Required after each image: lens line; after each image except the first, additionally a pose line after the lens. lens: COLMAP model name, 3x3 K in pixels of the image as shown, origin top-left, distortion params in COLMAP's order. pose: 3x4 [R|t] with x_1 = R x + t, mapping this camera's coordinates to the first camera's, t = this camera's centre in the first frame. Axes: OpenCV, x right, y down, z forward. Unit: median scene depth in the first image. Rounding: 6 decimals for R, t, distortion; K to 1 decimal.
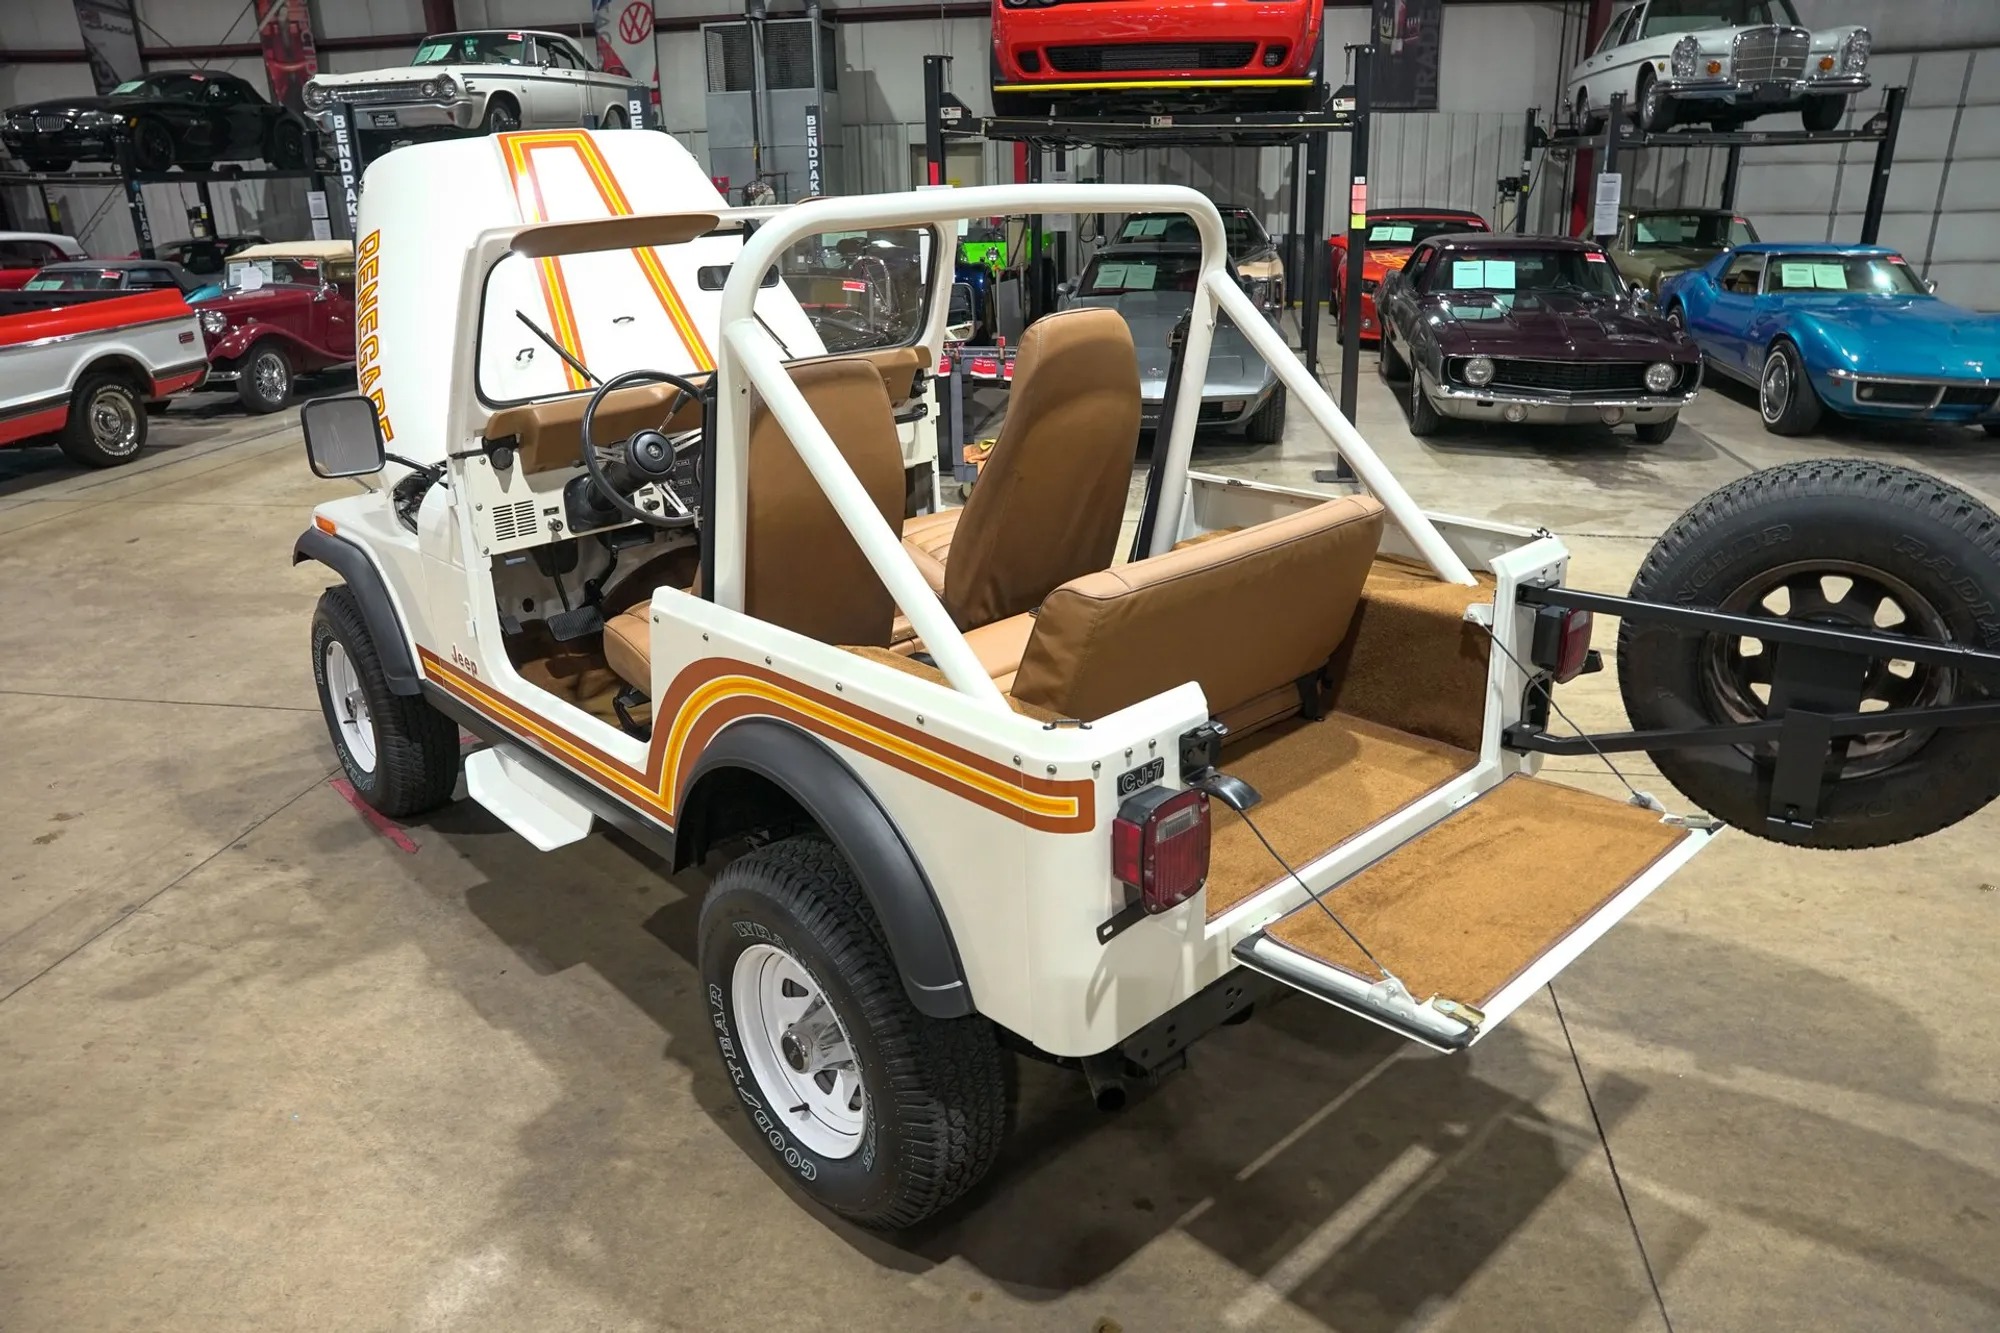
lens RADIAL K [[1365.4, 0, 1010.0], [0, 1365.4, 675.8], [0, 0, 1]] dist [-0.134150, 0.098496]
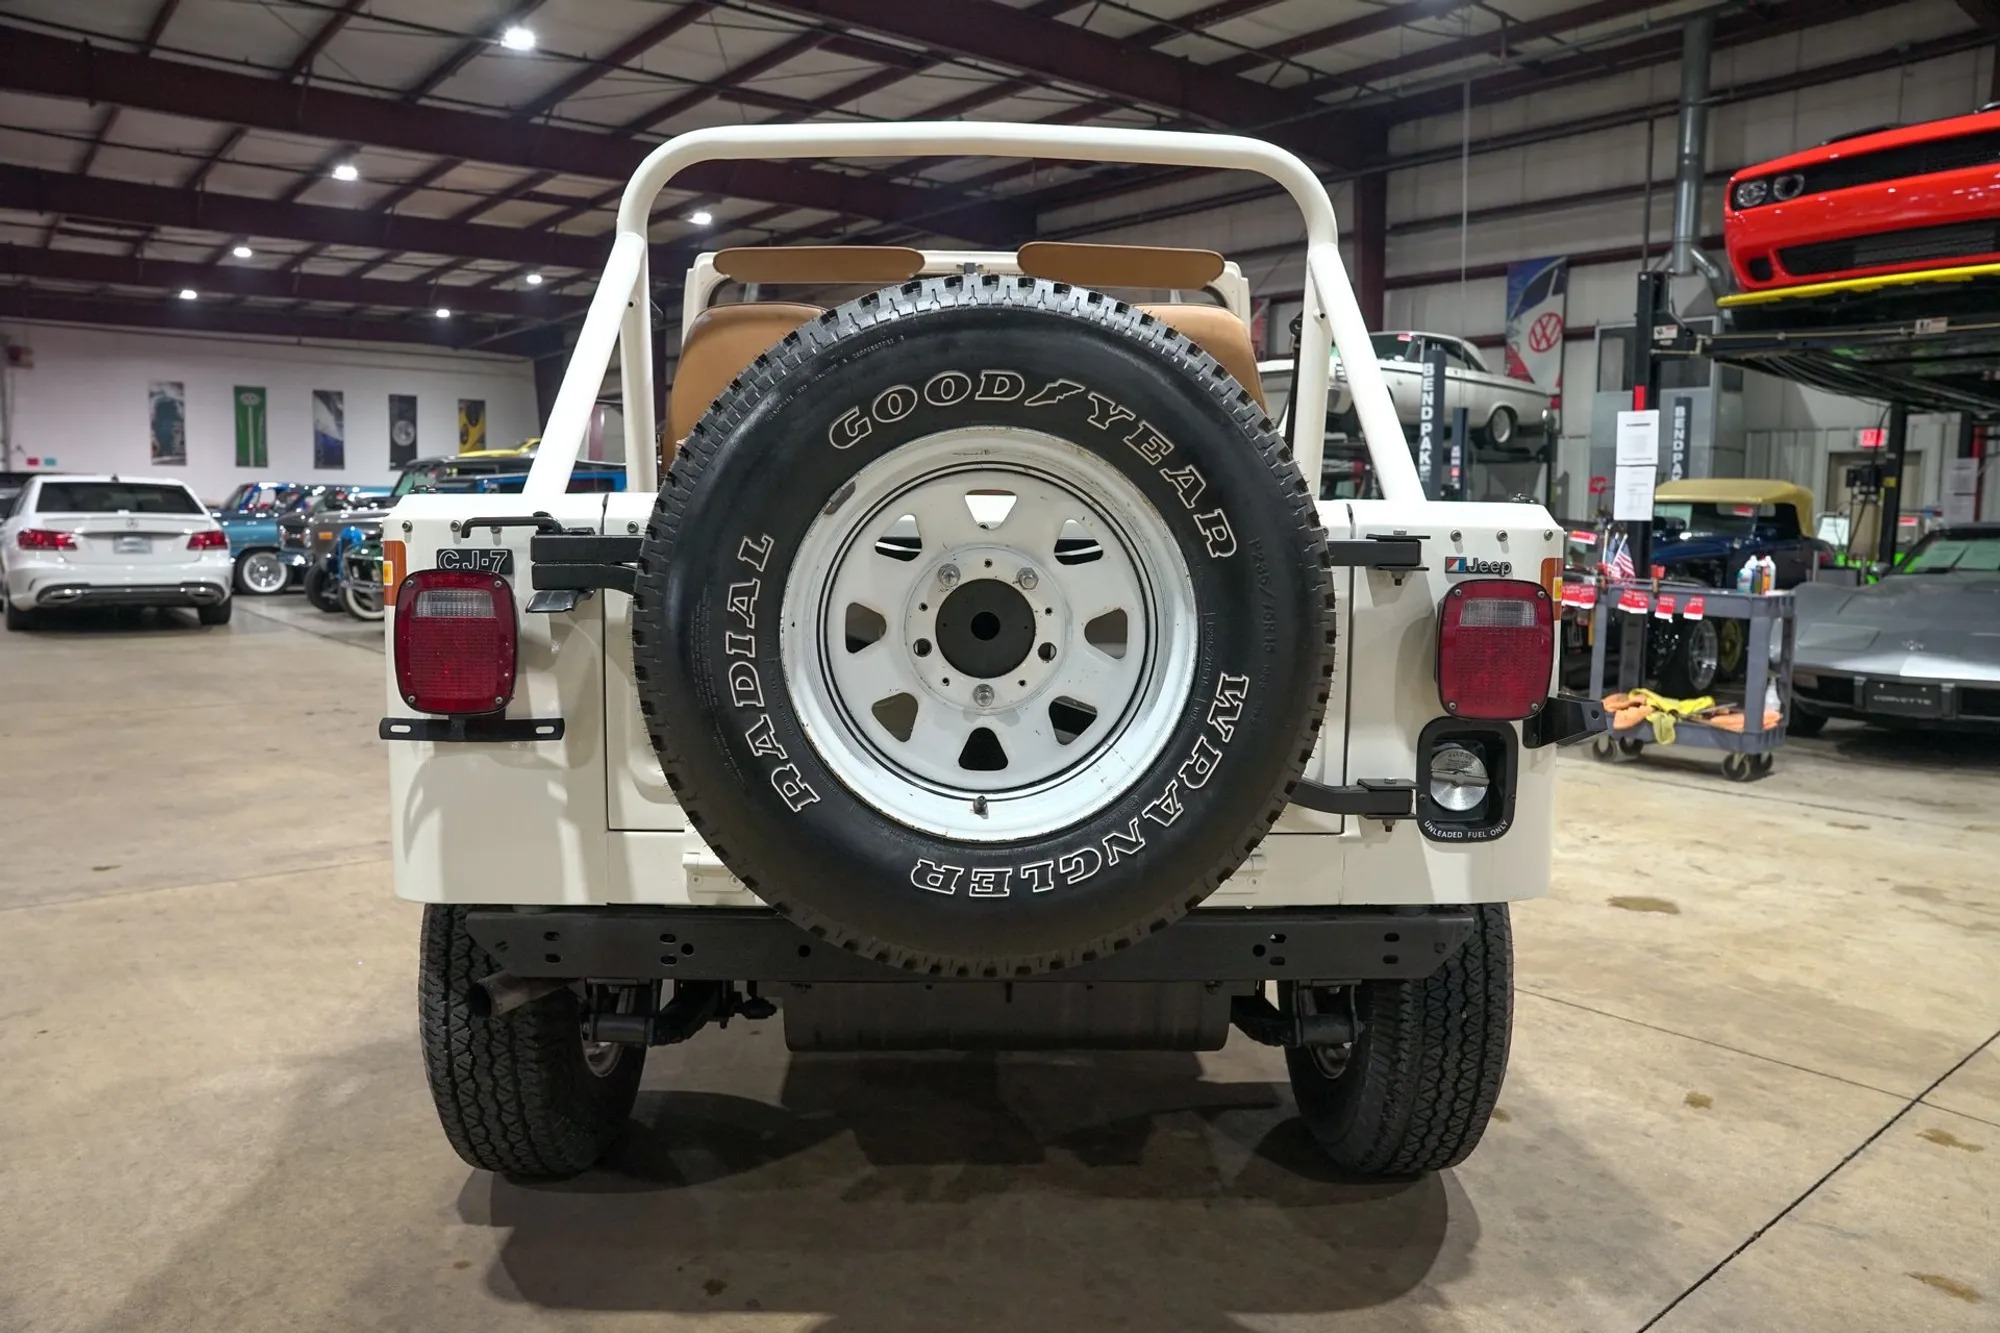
lens RADIAL K [[1365.4, 0, 1004.4], [0, 1365.4, 673.9], [0, 0, 1]] dist [-0.134150, 0.098496]
pose [[0.755863, 0.103895, -0.646434, 0.176915], [-0.260177, 0.953690, -0.150943, 0.035785], [0.600816, 0.282280, 0.747890, 0.116350]]
